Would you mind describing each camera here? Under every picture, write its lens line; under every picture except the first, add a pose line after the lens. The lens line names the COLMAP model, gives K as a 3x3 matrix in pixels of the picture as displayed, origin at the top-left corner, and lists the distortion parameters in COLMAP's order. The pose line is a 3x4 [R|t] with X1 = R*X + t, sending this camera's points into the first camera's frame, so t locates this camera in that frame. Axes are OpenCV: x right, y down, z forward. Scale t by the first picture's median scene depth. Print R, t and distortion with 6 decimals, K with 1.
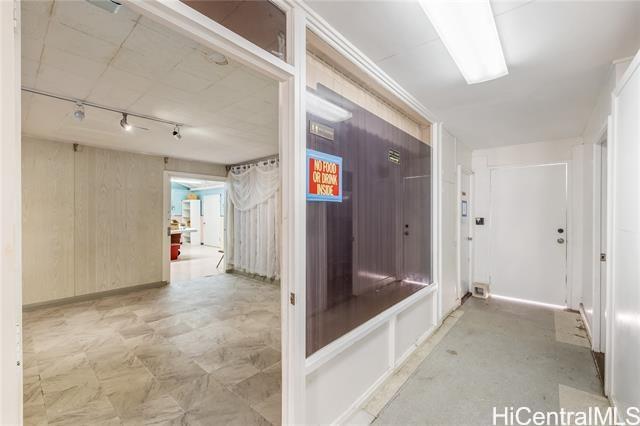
lens RADIAL K [[269.1, 0, 320.0], [0, 269.1, 213.0], [0, 0, 1]] dist [-0.015974, -0.000086]
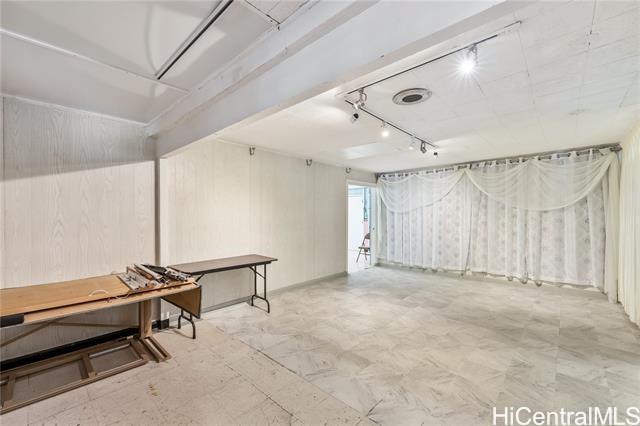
lens RADIAL K [[268.1, 0, 322.5], [0, 268.1, 215.0], [0, 0, 1]] dist [0.000335, 0.000080]
pose [[0.998529, -0.003891, -0.054084, -0.745834], [0.003927, 0.999992, 0.000561, 0.000541], [0.054081, -0.000773, 0.998536, -0.249840]]
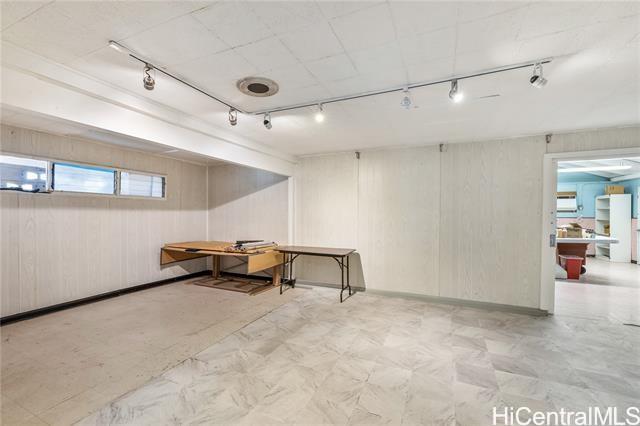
lens RADIAL K [[268.1, 0, 322.5], [0, 268.1, 215.0], [0, 0, 1]] dist [0.000335, 0.000080]
pose [[0.275426, 0.008575, -0.961284, -0.071662], [-0.003882, 0.999962, 0.007808, -0.000782], [0.961314, 0.001582, 0.275449, 0.282031]]
